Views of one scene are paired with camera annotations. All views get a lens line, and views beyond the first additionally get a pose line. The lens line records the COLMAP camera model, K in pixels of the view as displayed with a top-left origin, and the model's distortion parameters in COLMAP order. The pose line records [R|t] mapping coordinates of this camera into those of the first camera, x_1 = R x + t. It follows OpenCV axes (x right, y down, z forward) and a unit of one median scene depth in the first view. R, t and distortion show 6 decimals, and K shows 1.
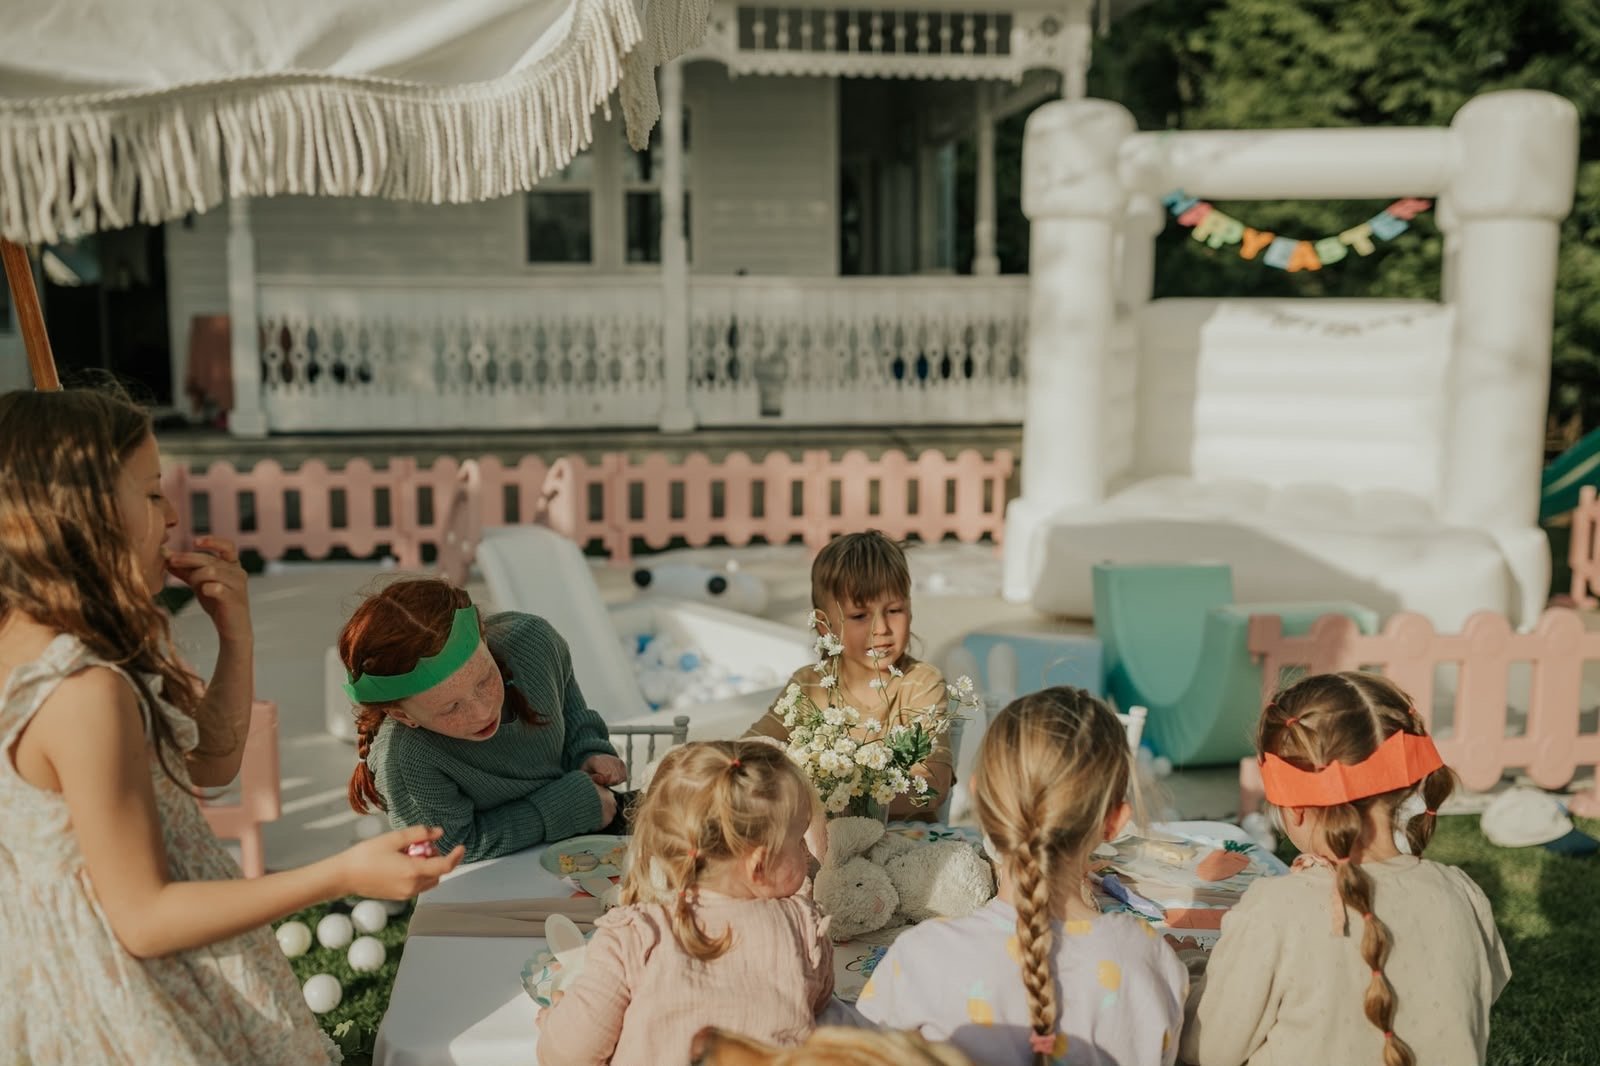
lens RADIAL K [[1548.0, 0, 800.0], [0, 1548.0, 533.0], [0, 0, 1]] dist [0.049789, 0.002133]
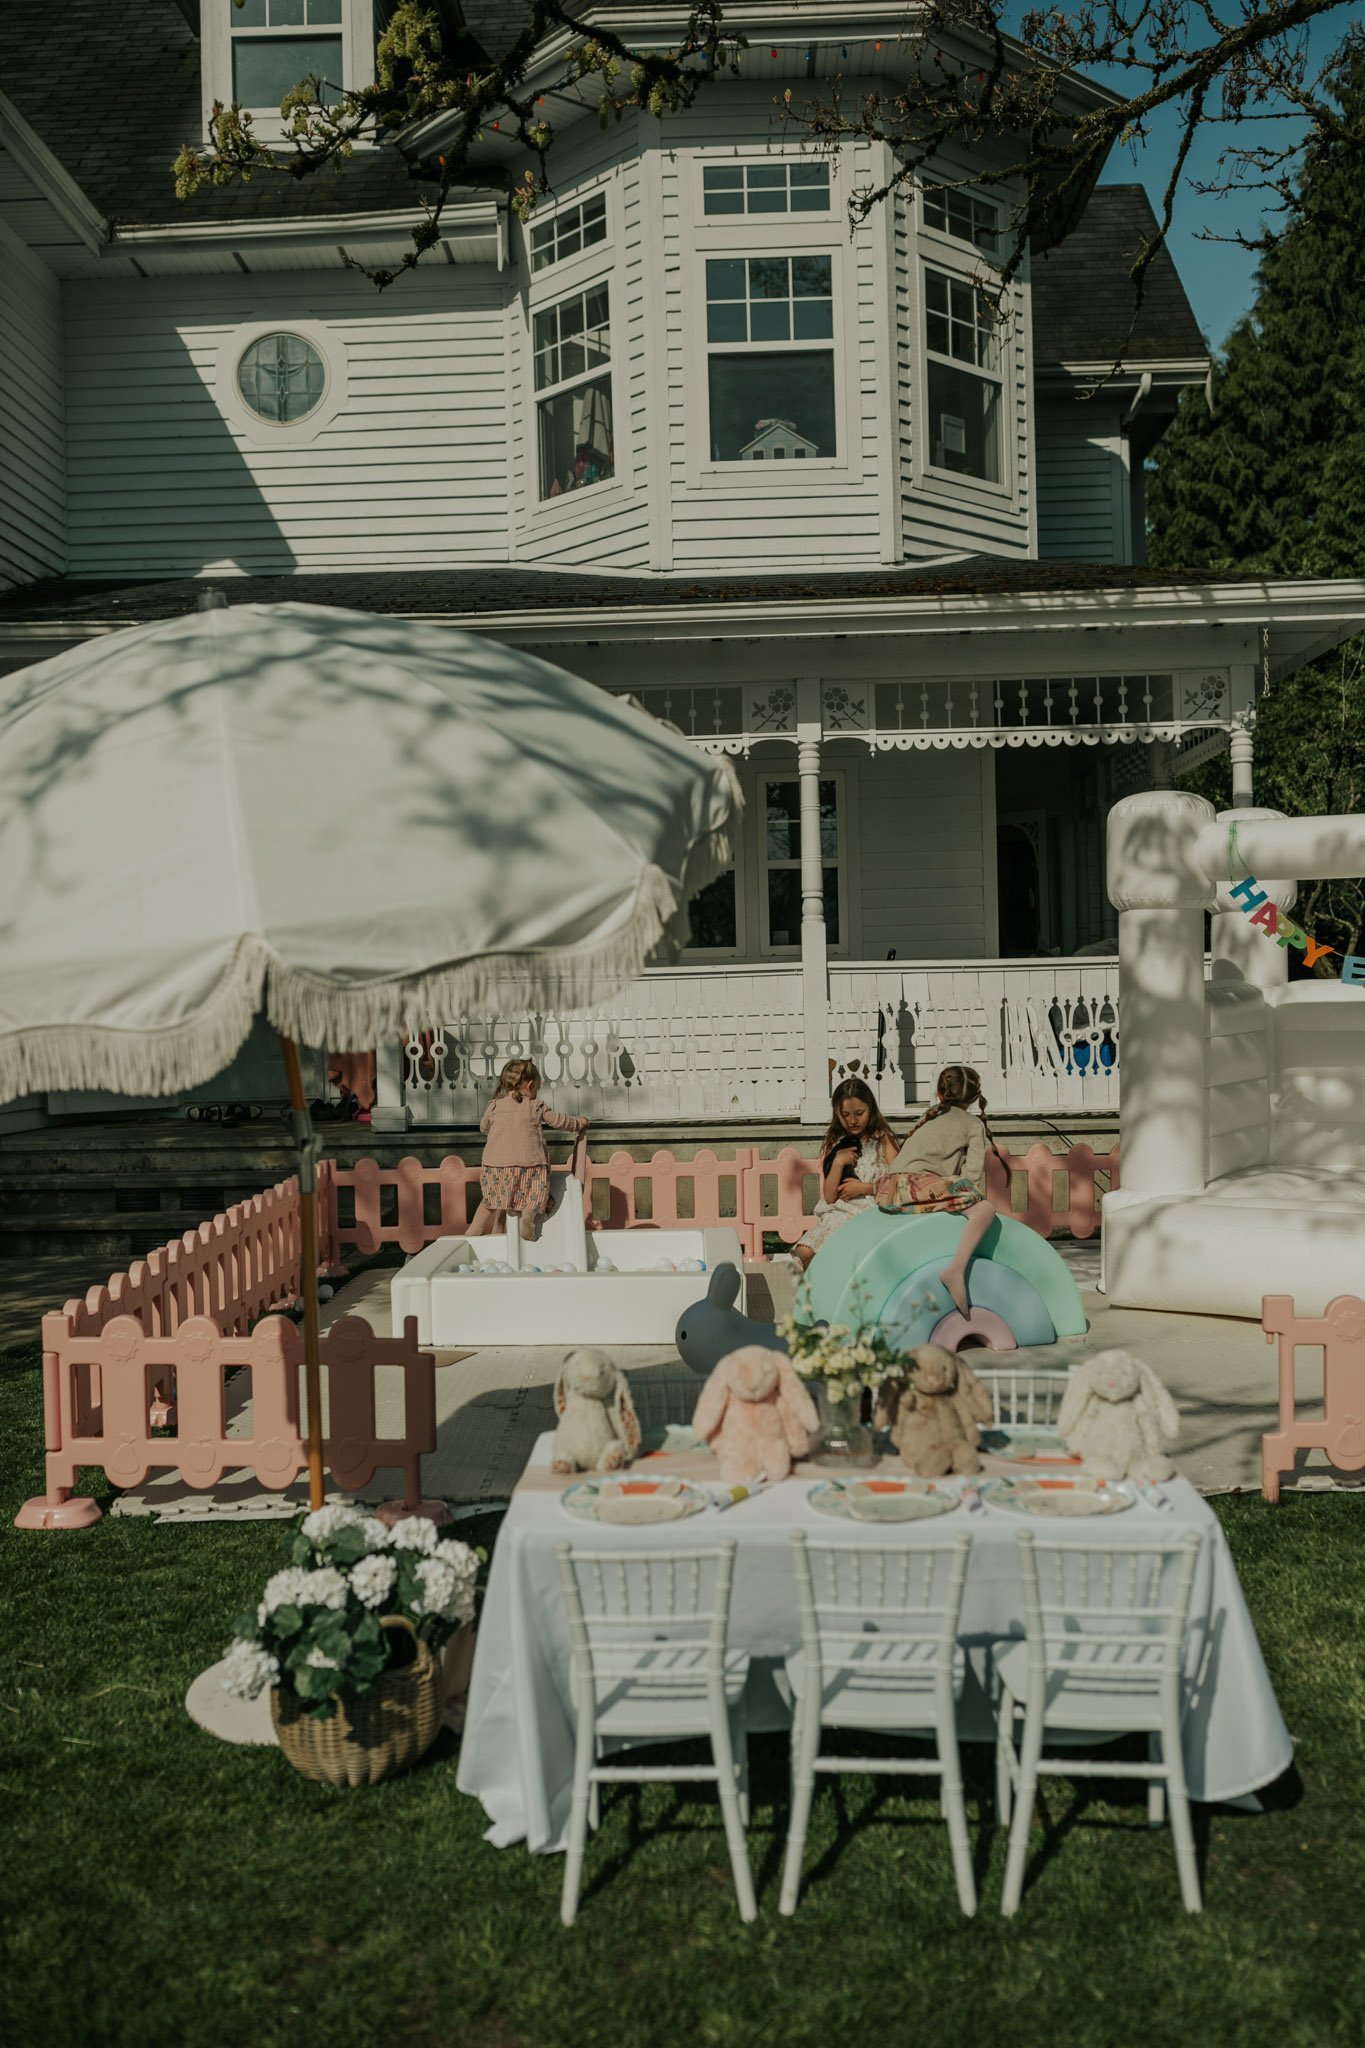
lens RADIAL K [[1981.4, 0, 682.5], [0, 1981.4, 1024.0], [0, 0, 1]] dist [0.049789, 0.002133]
pose [[0.984206, -0.019011, -0.176005, 0.054663], [-0.000654, 0.993820, -0.111004, 0.009838], [0.177028, 0.109366, 0.978111, -0.212813]]
